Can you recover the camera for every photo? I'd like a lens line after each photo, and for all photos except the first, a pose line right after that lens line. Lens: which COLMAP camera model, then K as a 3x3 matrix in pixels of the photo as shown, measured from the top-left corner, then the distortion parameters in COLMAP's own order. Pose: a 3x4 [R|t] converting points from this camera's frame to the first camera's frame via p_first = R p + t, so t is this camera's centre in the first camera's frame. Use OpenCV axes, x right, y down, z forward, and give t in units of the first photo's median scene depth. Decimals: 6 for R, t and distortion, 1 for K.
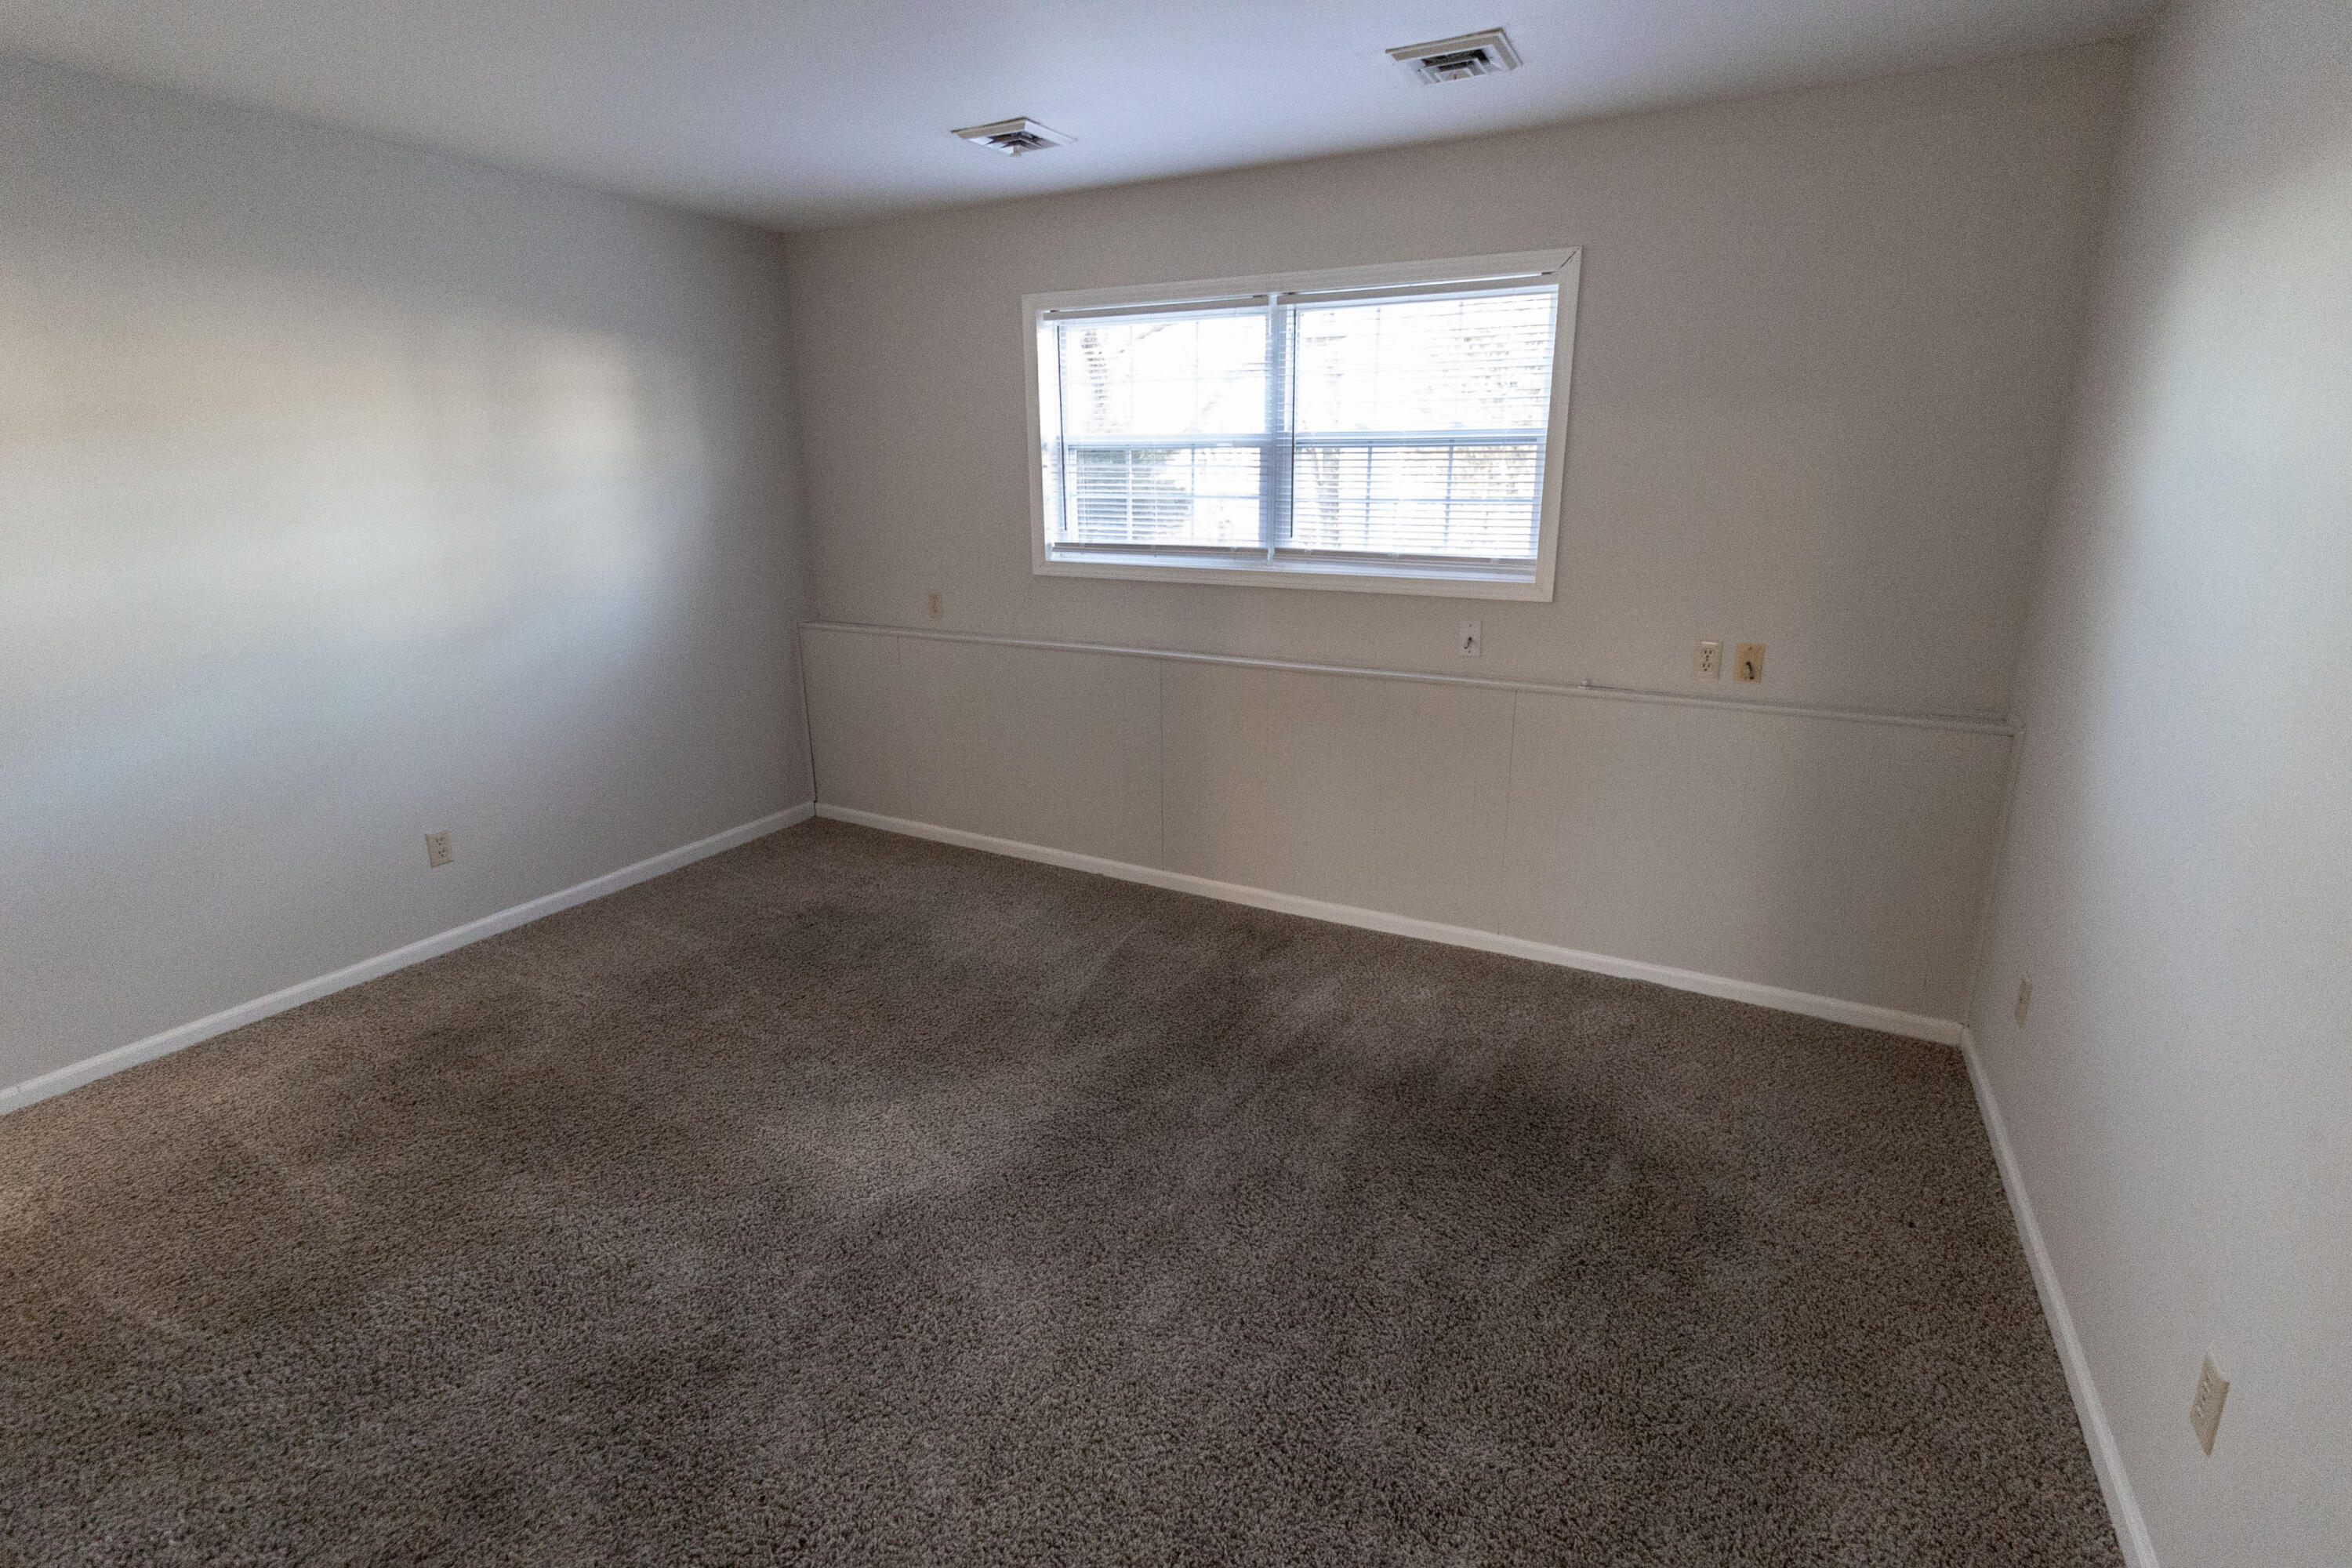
lens RADIAL K [[1086.6, 0, 1160.8], [0, 1086.6, 748.6], [0, 0, 1]] dist [0.001092, 0.000209]
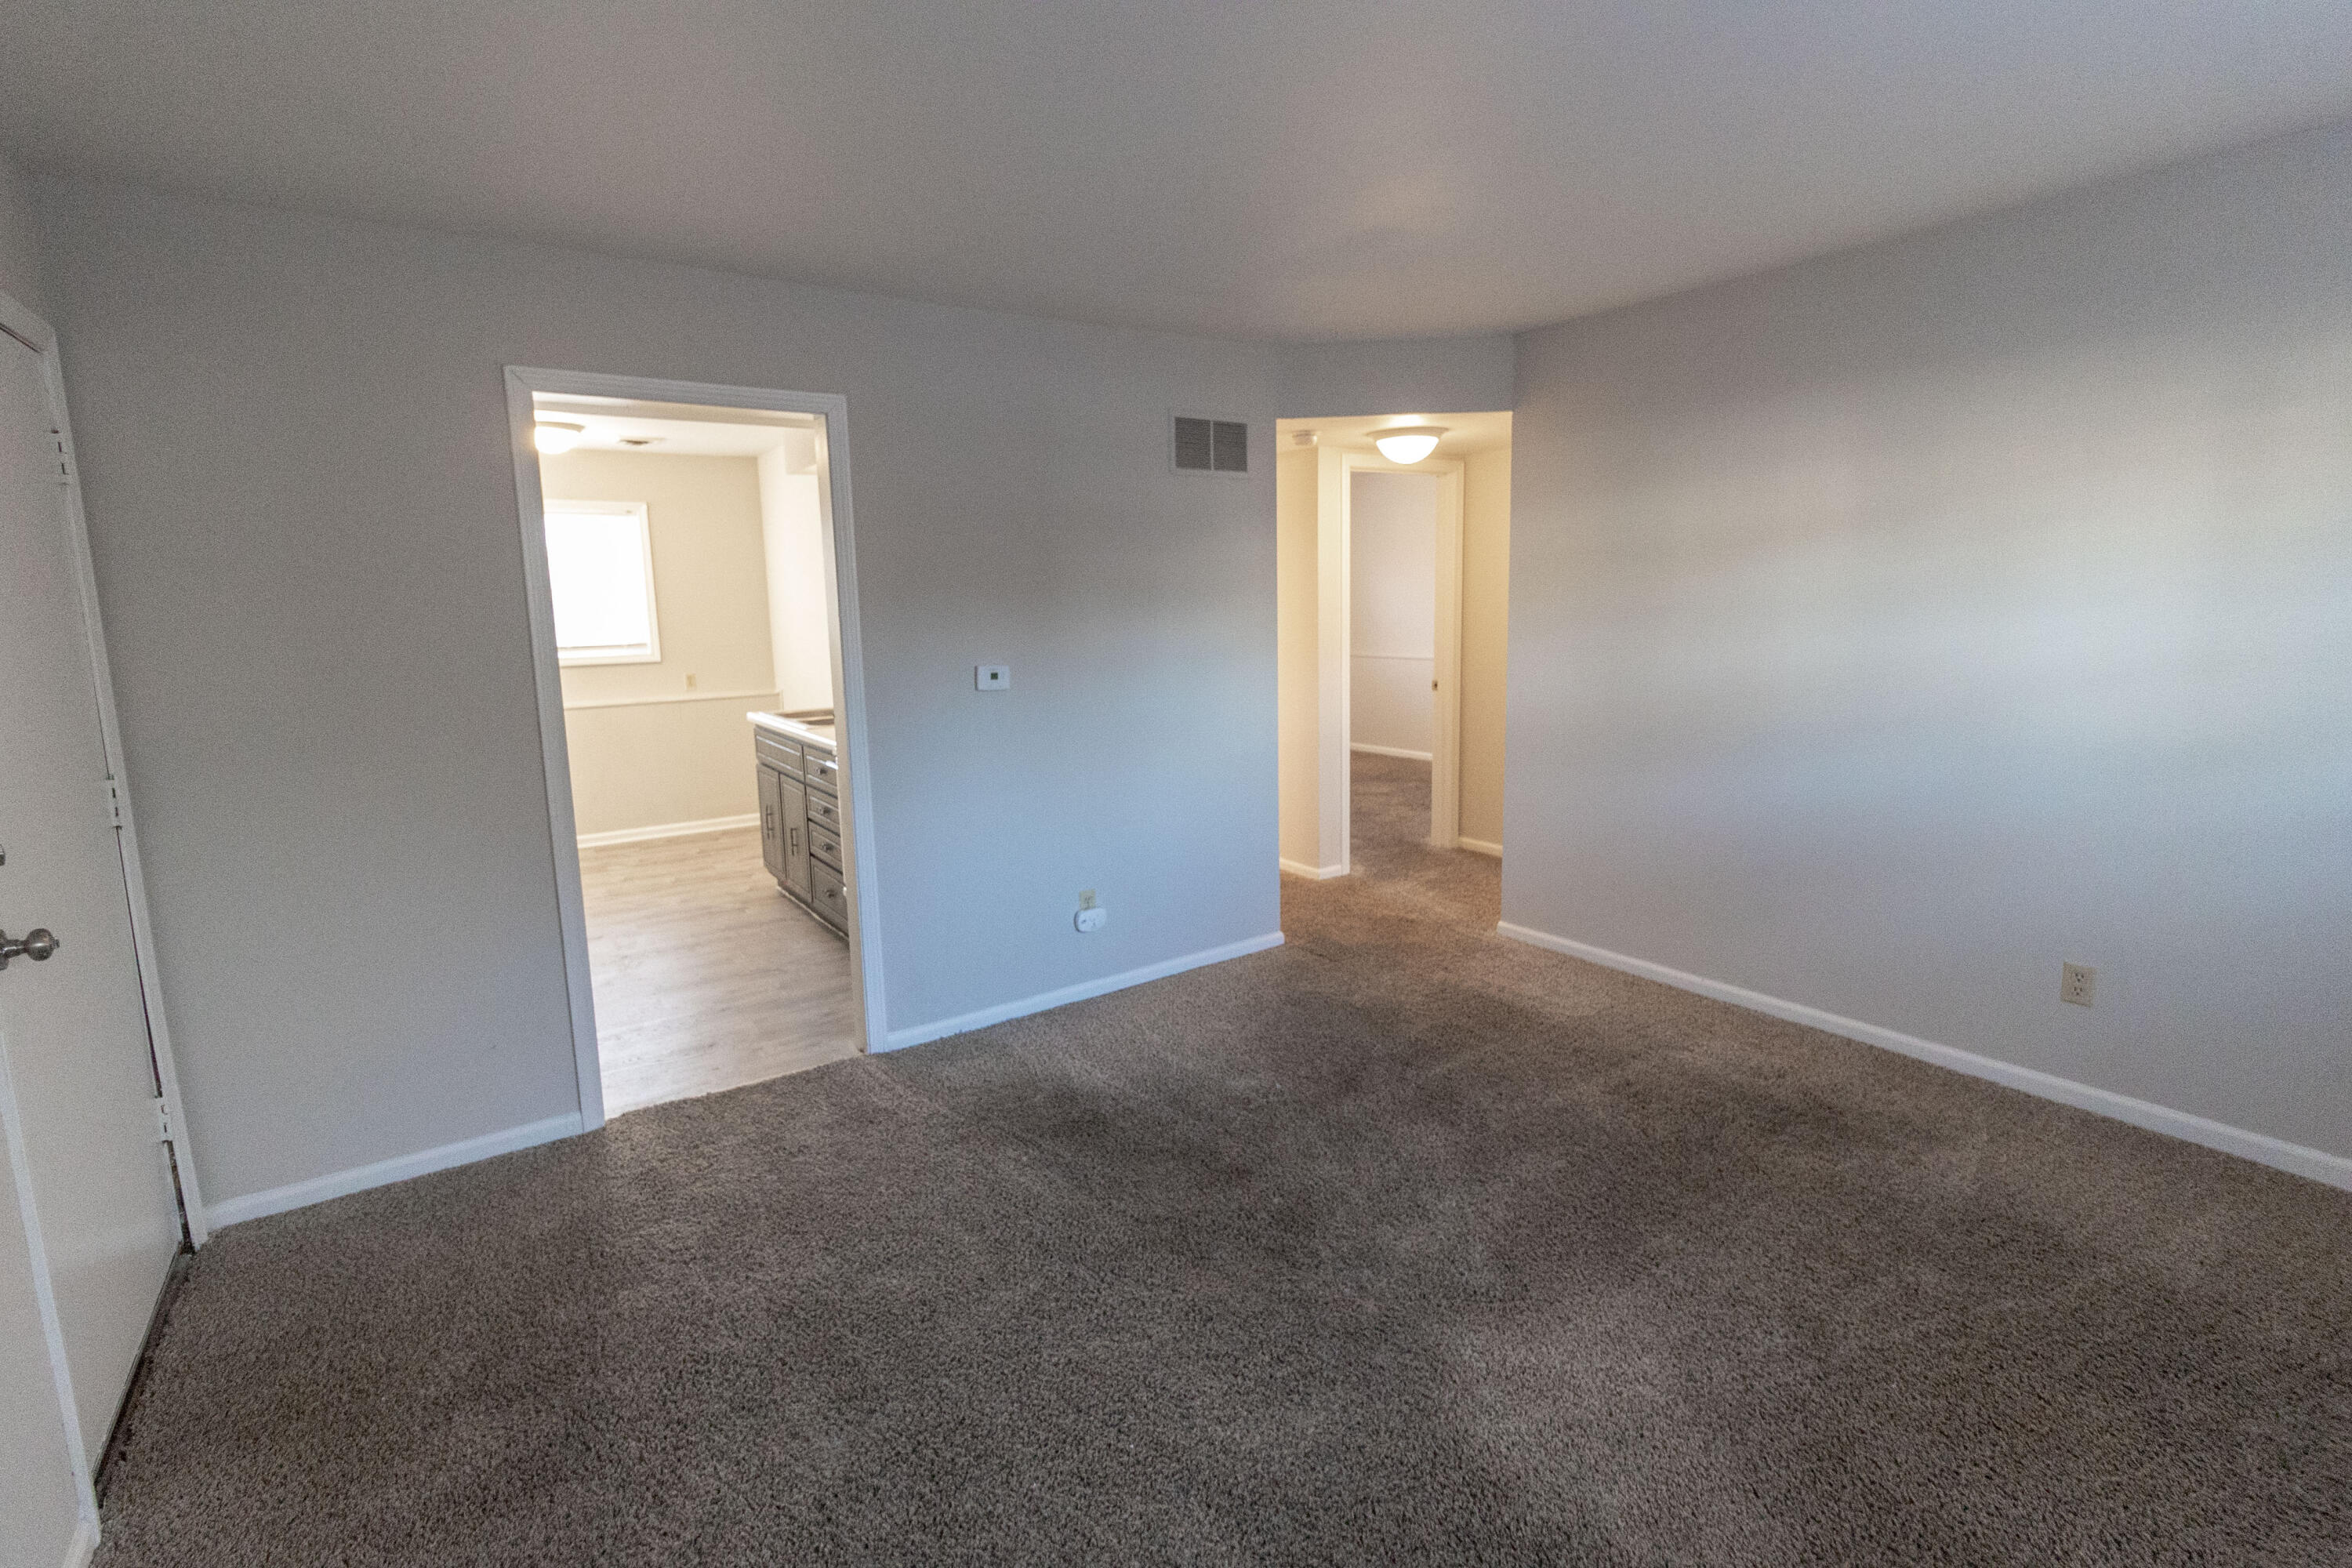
lens RADIAL K [[1086.6, 0, 1160.8], [0, 1086.6, 748.6], [0, 0, 1]] dist [0.001092, 0.000209]
pose [[-0.453094, 0.153605, -0.878129, 0.380776], [-0.191673, 0.945219, 0.264239, -0.170015], [0.870613, 0.288039, -0.398831, 0.659586]]
